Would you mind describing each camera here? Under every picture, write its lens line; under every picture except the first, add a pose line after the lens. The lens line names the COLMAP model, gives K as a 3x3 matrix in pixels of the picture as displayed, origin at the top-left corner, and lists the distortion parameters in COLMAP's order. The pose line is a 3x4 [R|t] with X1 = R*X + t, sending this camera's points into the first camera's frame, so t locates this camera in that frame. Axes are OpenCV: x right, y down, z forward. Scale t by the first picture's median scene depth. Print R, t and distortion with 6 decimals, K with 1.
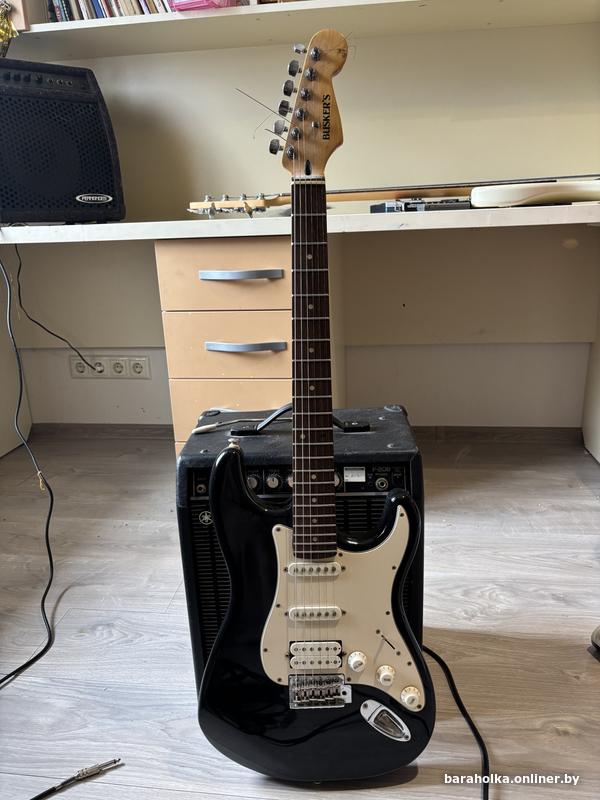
lens RADIAL K [[613.7, 0, 303.0], [0, 613.7, 402.5], [0, 0, 1]] dist [0.029769, -0.048768]
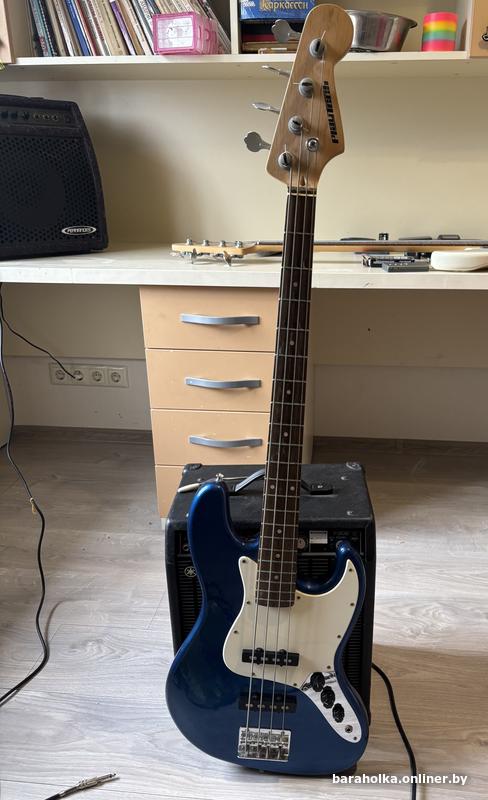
lens RADIAL K [[613.1, 0, 302.8], [0, 613.1, 402.1], [0, 0, 1]] dist [0.021972, -0.040282]
pose [[0.998334, 0.021353, 0.053601, -0.009547], [-0.024703, 0.997730, 0.062649, -0.138025], [-0.052142, -0.063868, 0.996595, -0.100347]]
